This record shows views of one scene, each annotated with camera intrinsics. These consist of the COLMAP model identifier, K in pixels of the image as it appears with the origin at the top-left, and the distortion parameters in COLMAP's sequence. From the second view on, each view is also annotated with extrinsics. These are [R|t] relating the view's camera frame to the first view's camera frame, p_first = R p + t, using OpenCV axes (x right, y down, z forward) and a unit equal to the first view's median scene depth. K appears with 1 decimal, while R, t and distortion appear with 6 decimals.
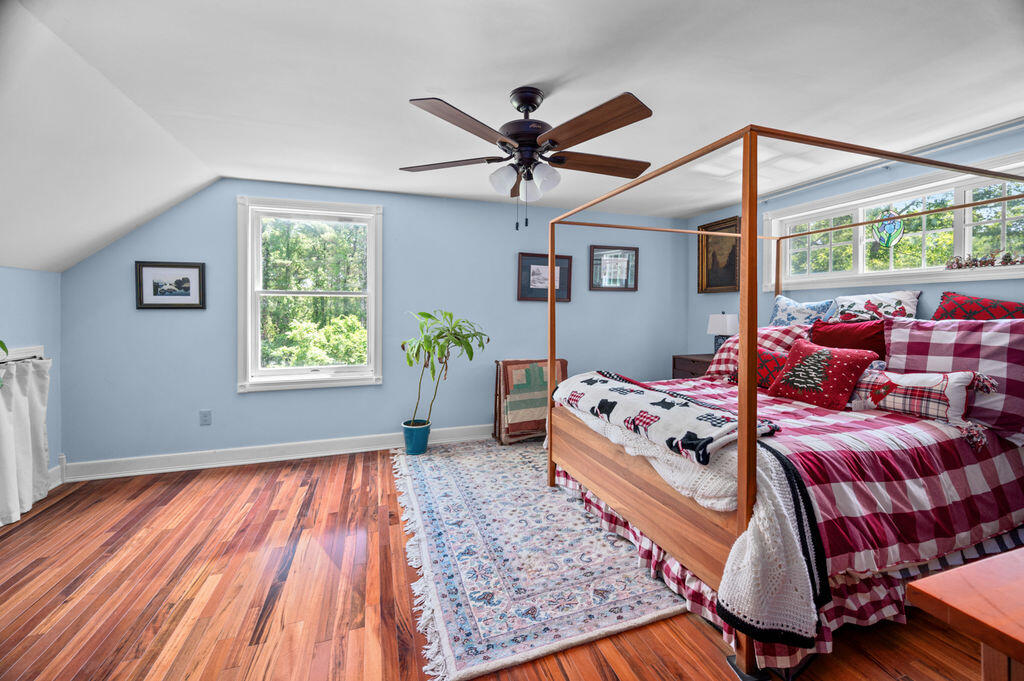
lens RADIAL K [[415.5, 0, 514.9], [0, 415.5, 312.6], [0, 0, 1]] dist [0.001193, -0.000227]
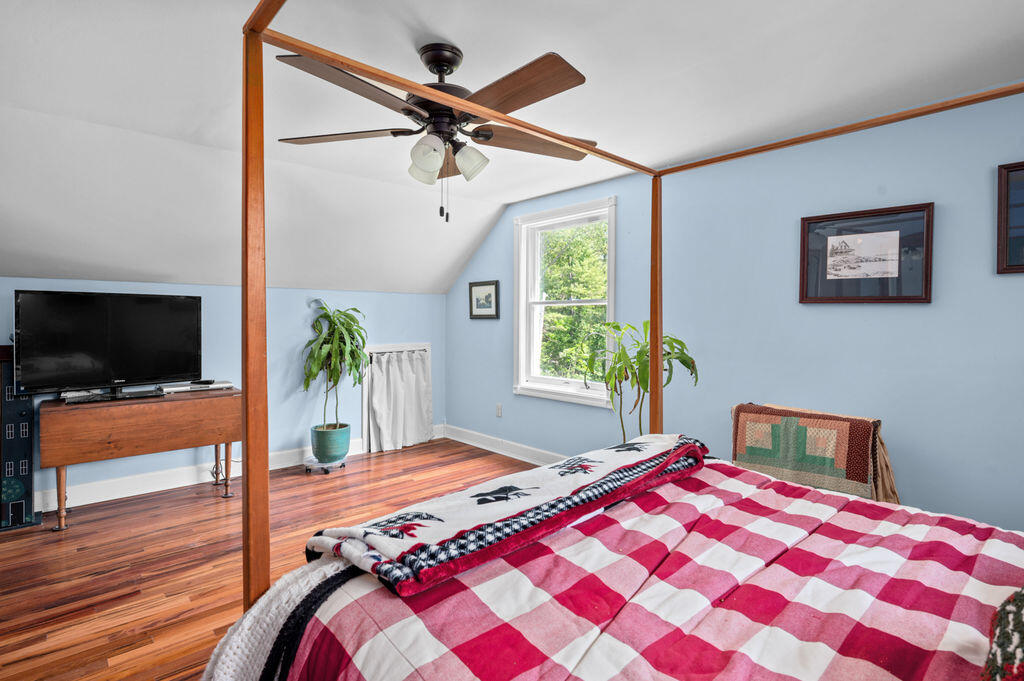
lens RADIAL K [[511.9, 0, 512.4], [0, 511.9, 320.5], [0, 0, 1]] dist [0.000999, 0.000149]
pose [[0.395392, 0.002569, -0.918509, 0.713034], [-0.006819, 0.999977, -0.000139, -0.004527], [0.918487, 0.006318, 0.395400, 0.534160]]
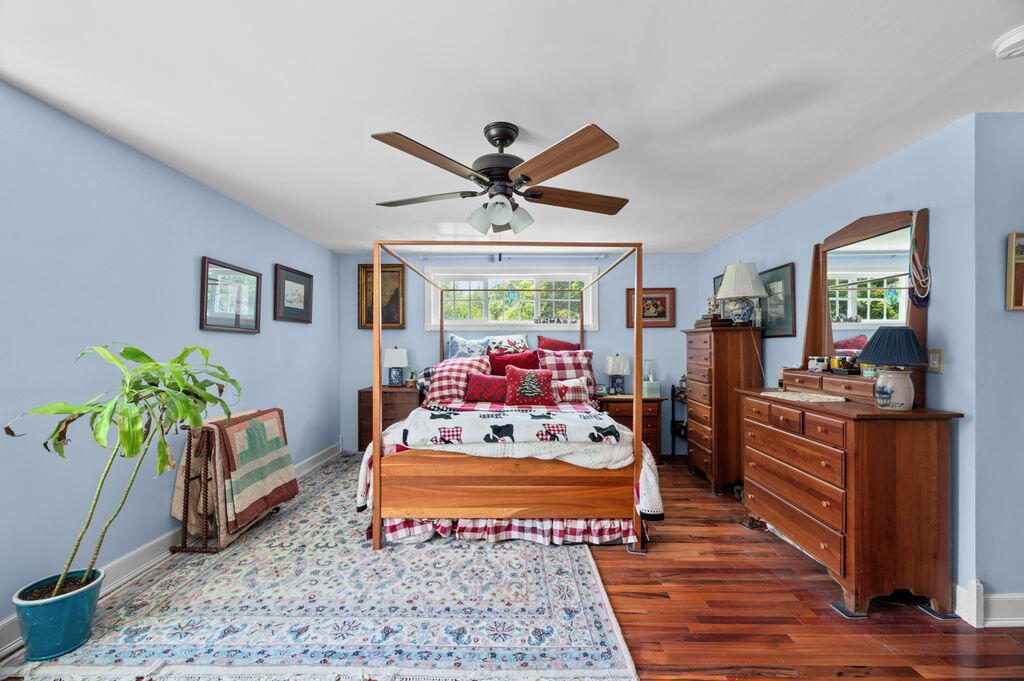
lens RADIAL K [[415.5, 0, 513.6], [0, 415.5, 344.9], [0, 0, 1]] dist [0.001193, -0.000227]
pose [[0.328719, 0.003155, 0.944423, -0.657712], [0.000587, 0.999994, -0.003545, -0.003299], [-0.944428, 0.001720, 0.328715, 0.464841]]
